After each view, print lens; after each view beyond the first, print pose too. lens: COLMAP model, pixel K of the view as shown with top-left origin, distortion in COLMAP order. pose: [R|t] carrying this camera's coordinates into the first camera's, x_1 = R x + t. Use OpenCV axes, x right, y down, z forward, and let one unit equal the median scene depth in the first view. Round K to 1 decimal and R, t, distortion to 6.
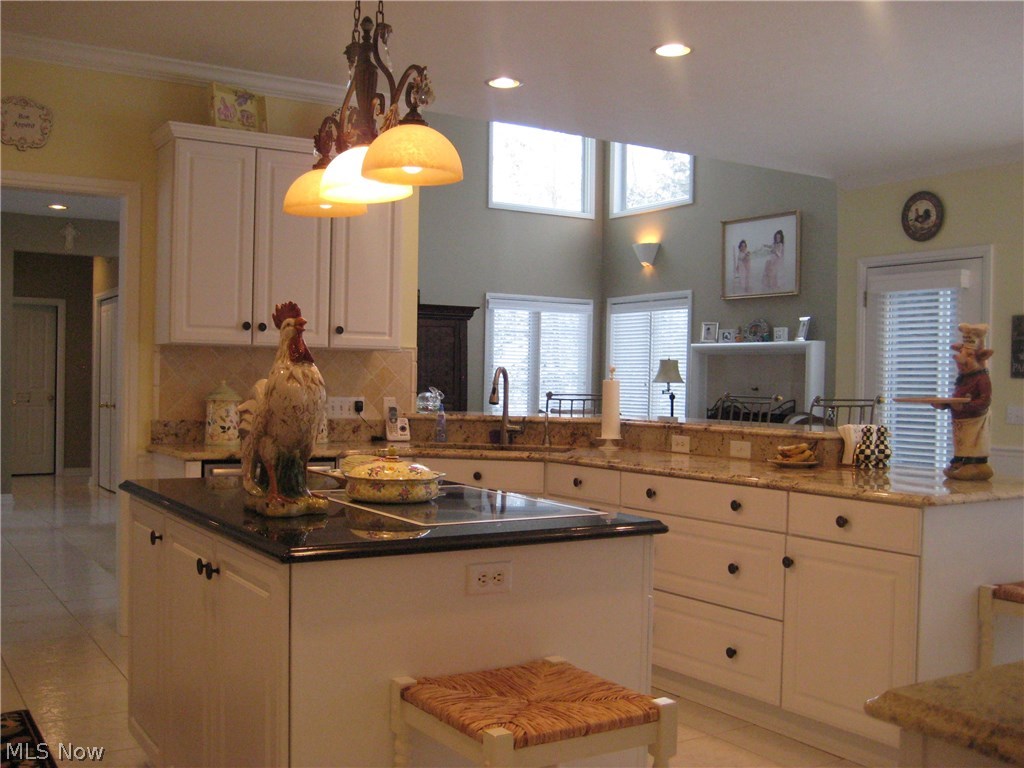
lens RADIAL K [[1062.2, 0, 512.0], [0, 1062.2, 384.0], [0, 0, 1]] dist [-0.121346, 0.025287]
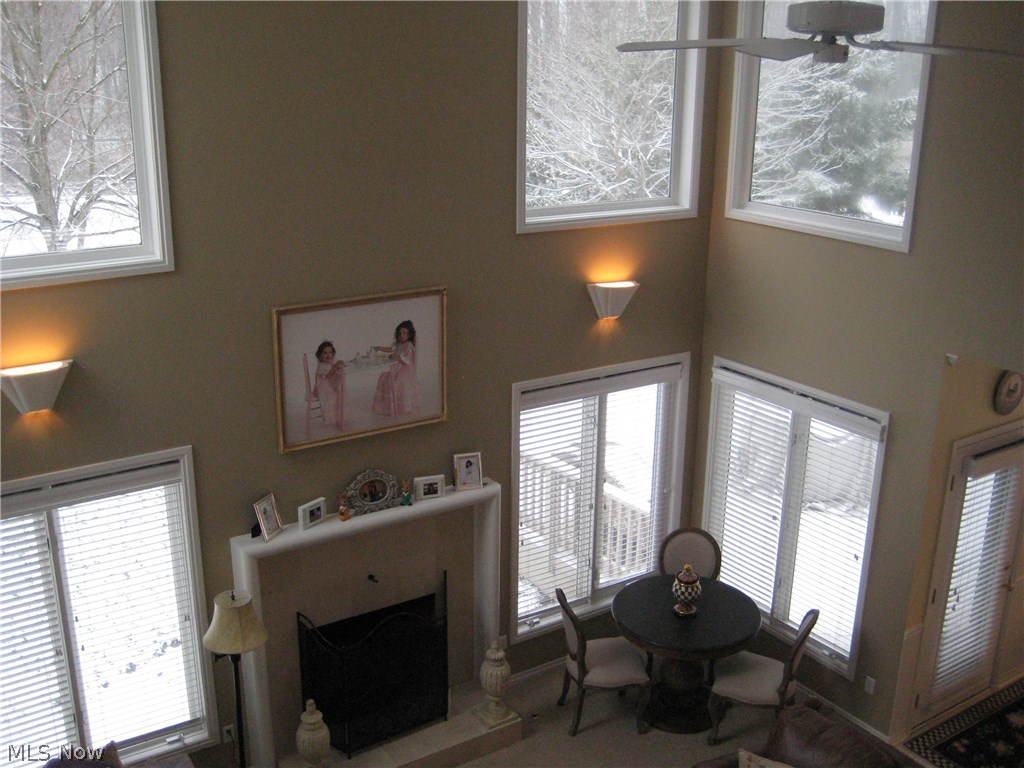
lens RADIAL K [[1062.2, 0, 512.0], [0, 1062.2, 384.0], [0, 0, 1]] dist [-0.121346, 0.025287]
pose [[-0.018525, -0.318418, 0.947770, -0.312483], [-0.002586, 0.947944, 0.318426, -0.296857], [-0.999825, 0.003448, -0.018384, 0.939125]]
